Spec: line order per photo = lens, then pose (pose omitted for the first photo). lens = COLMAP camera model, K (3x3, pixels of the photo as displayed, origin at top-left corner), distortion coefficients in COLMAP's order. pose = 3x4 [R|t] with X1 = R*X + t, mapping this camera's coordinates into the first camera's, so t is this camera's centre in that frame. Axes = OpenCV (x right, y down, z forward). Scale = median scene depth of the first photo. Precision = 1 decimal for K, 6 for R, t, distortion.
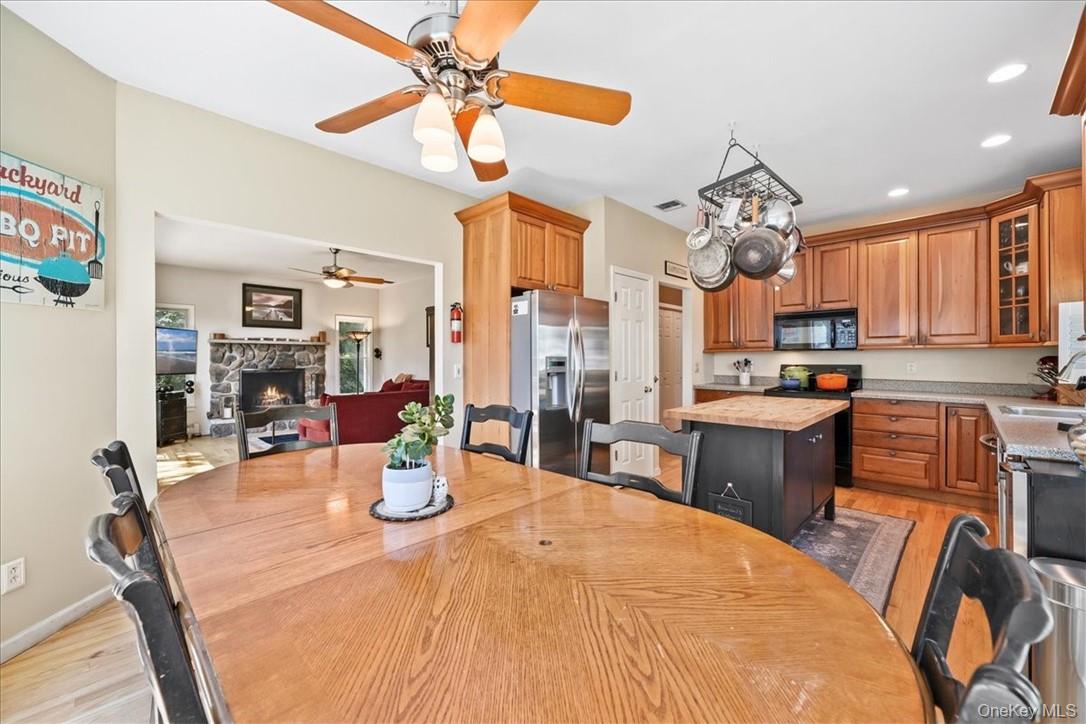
lens RADIAL K [[423.7, 0, 539.1], [0, 423.7, 359.1], [0, 0, 1]] dist [-0.002626, -0.000055]
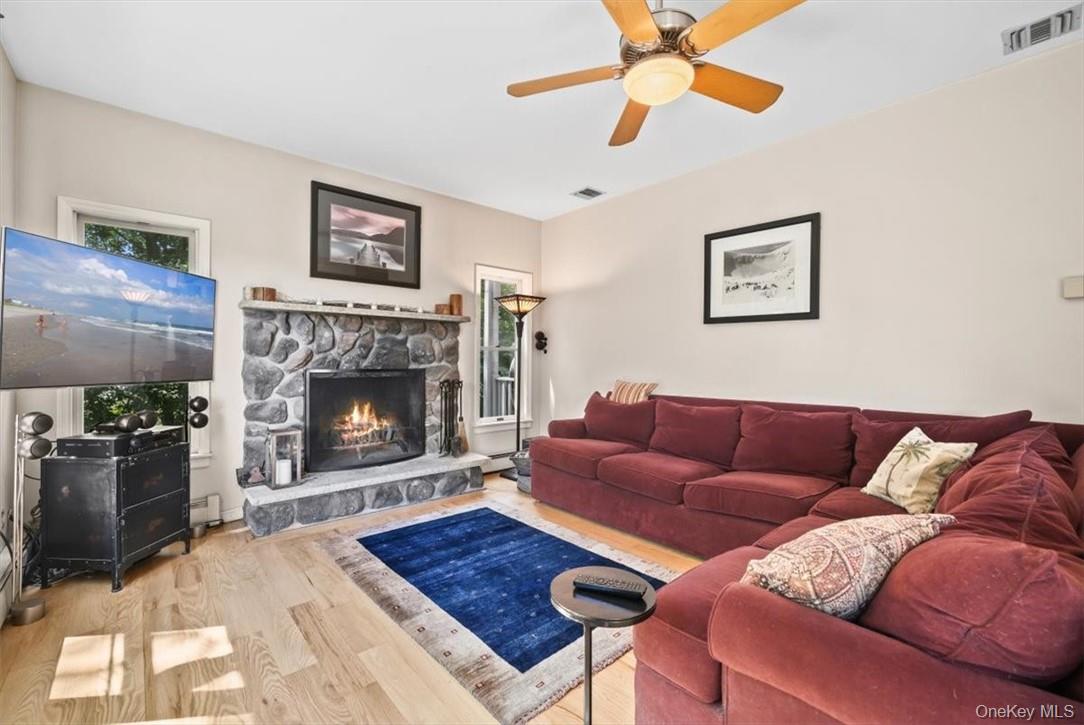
lens RADIAL K [[467.2, 0, 546.5], [0, 467.2, 360.0], [0, 0, 1]] dist [0.000139, -0.000050]
pose [[0.997968, 0.007136, -0.063316, -0.406925], [-0.006928, 0.999970, 0.003505, 0.009756], [0.063339, -0.003059, 0.997987, 0.503611]]
